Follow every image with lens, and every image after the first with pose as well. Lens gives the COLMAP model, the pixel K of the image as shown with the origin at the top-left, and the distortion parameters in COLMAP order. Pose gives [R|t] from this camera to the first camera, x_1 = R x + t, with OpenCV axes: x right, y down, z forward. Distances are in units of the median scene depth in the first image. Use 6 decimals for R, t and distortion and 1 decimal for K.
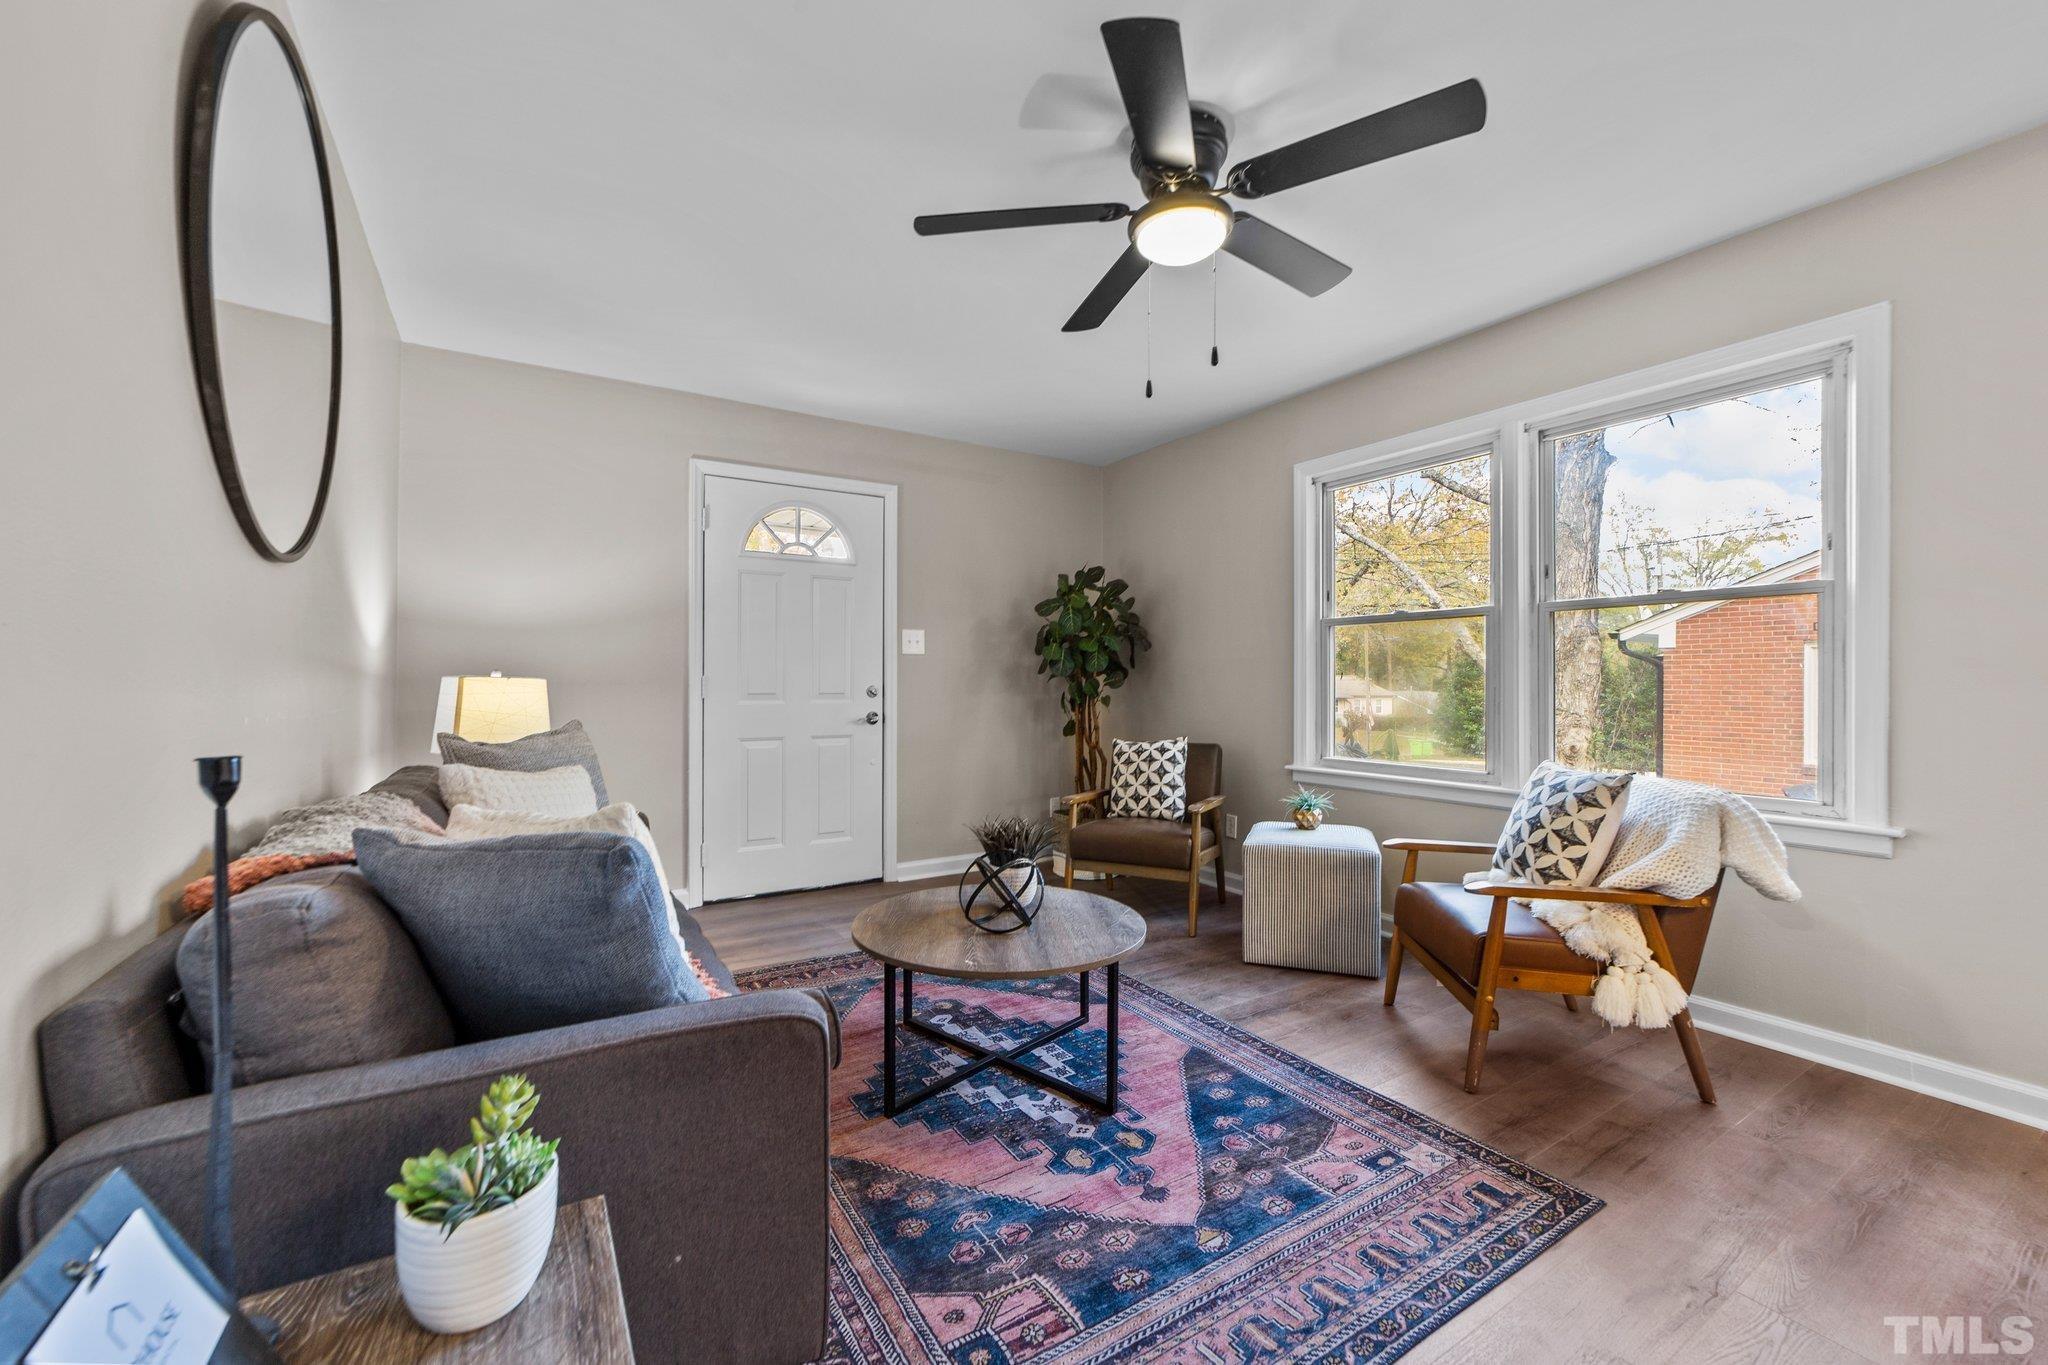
lens RADIAL K [[801.0, 0, 1024.5], [0, 801.0, 701.6], [0, 0, 1]] dist [-0.017416, 0.000157]
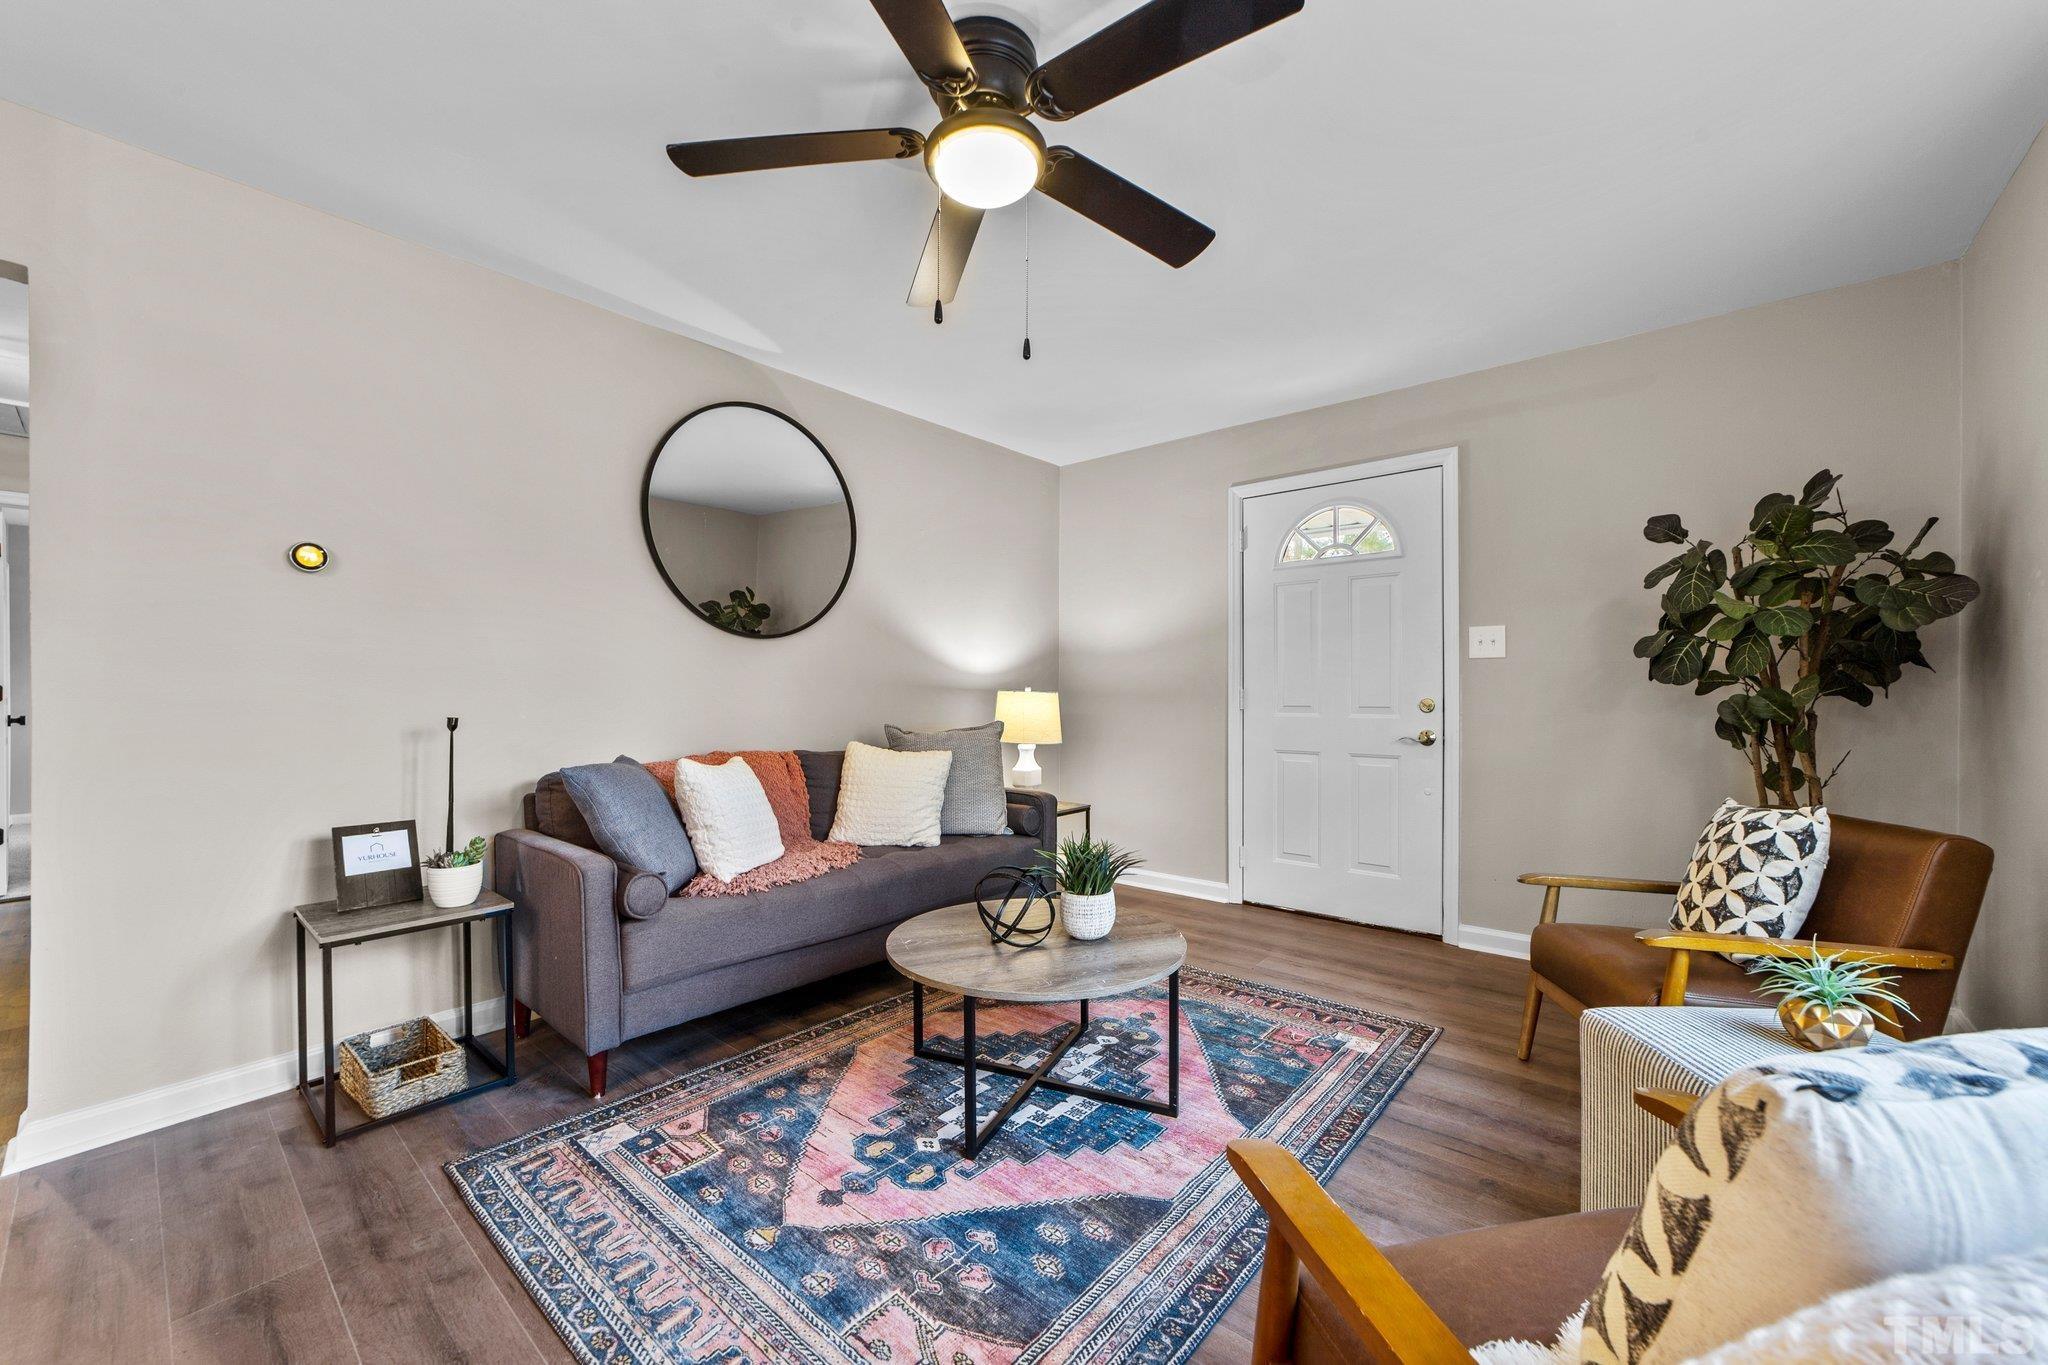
lens RADIAL K [[801.0, 0, 1024.5], [0, 801.0, 701.6], [0, 0, 1]] dist [-0.017416, 0.000157]
pose [[0.298318, 0.010137, -0.954413, 0.517093], [-0.026578, 0.999644, 0.002310, -0.008349], [0.954097, 0.024678, 0.298481, 0.397718]]
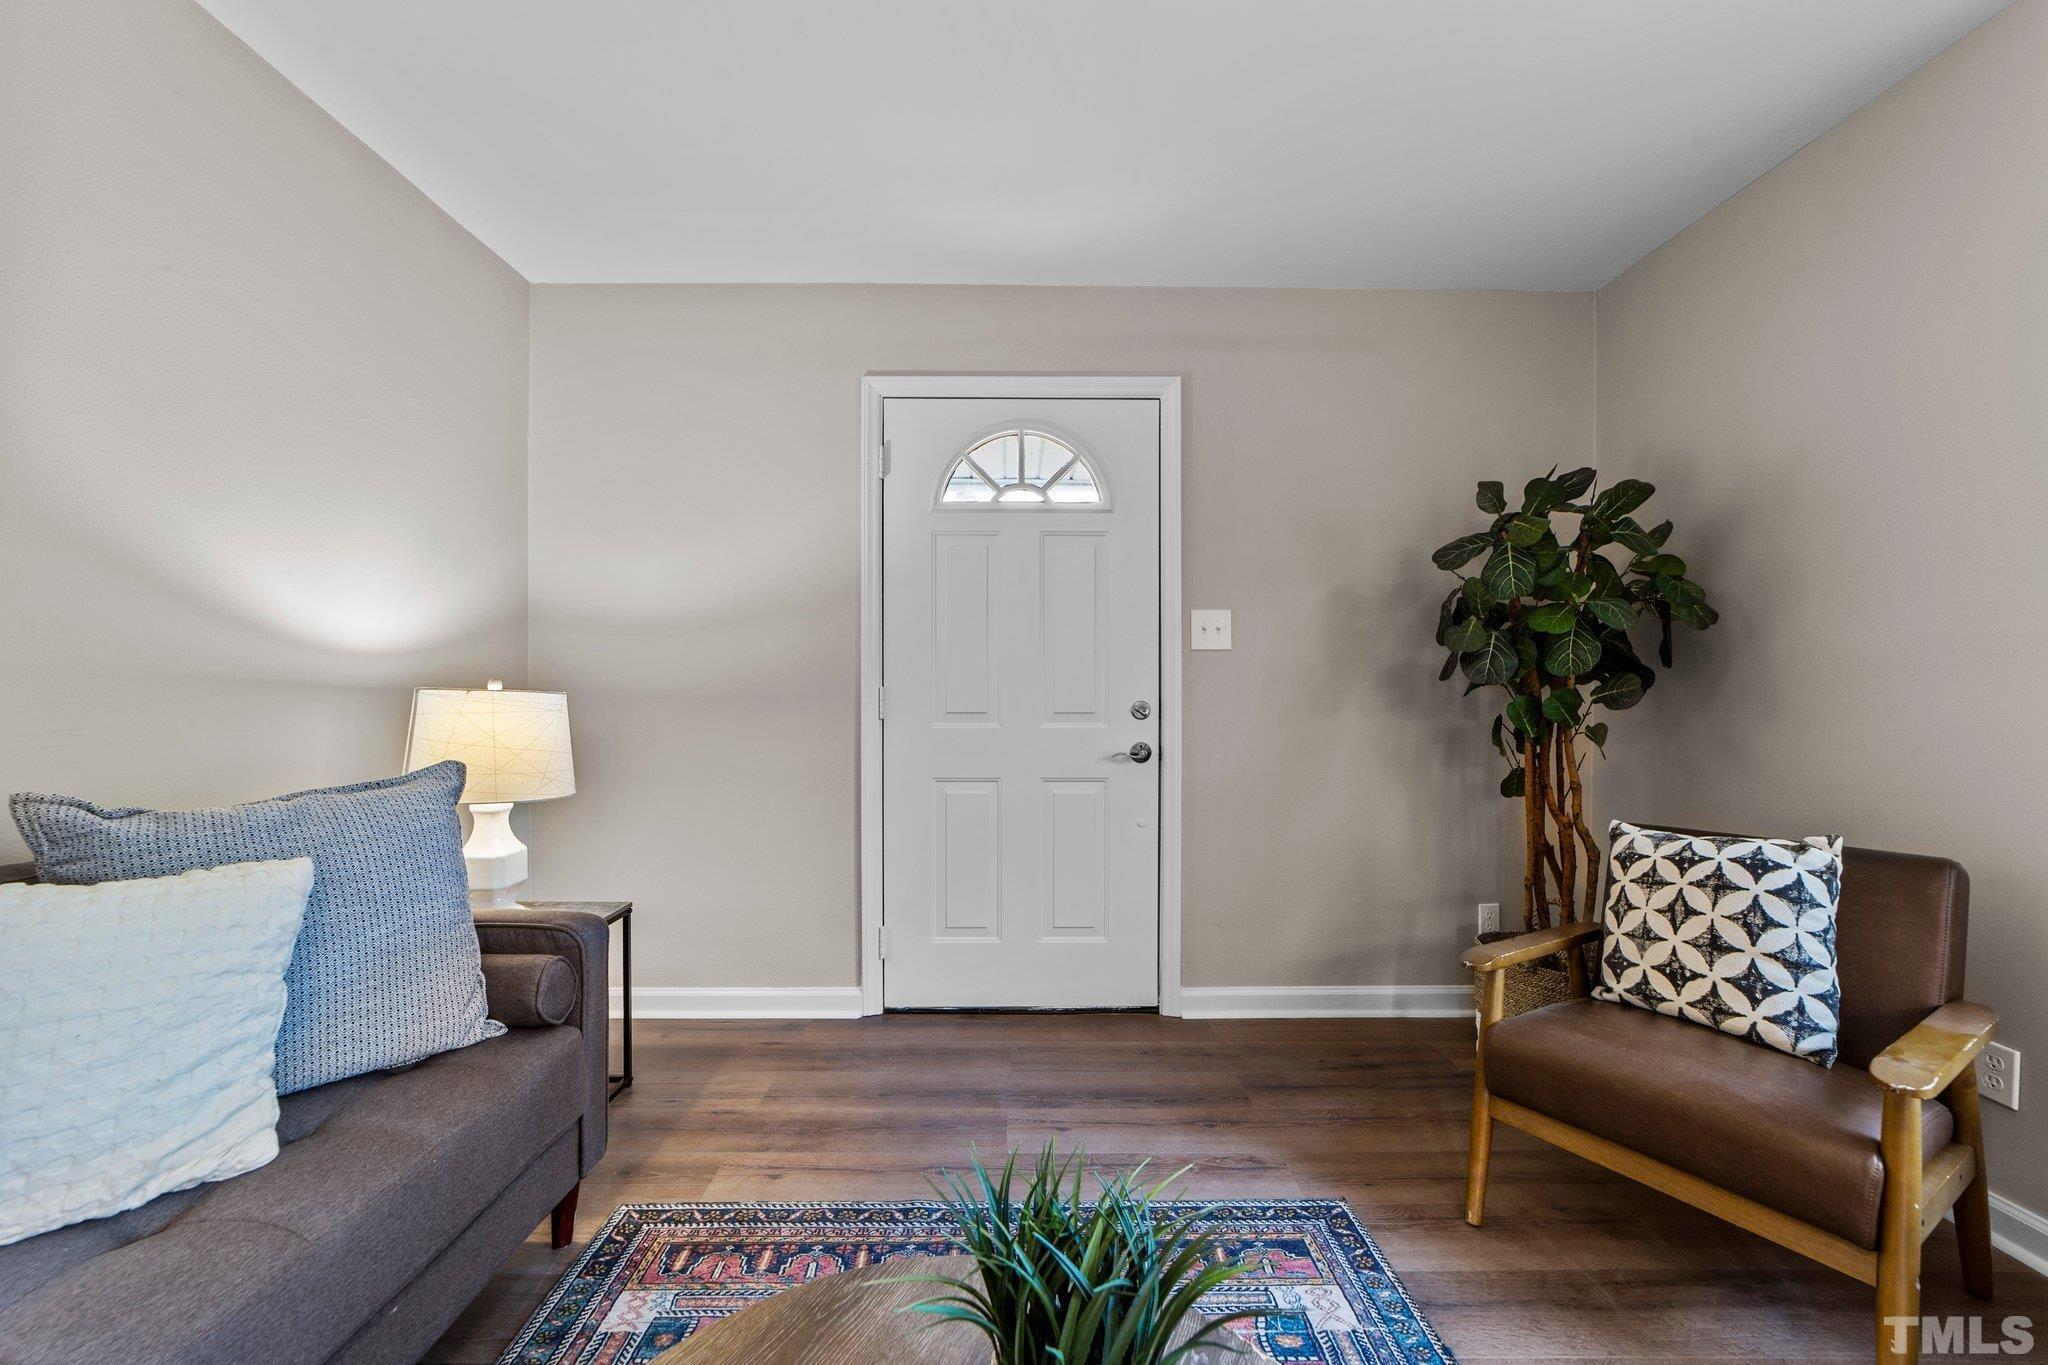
lens RADIAL K [[794.1, 0, 1027.0], [0, 794.1, 700.6], [0, 0, 1]] dist [-0.000525, 0.000489]
pose [[0.853108, 0.004937, -0.521710, 0.066177], [-0.013743, 0.999821, -0.013011, -0.012052], [0.521553, 0.018270, 0.853024, 0.463149]]
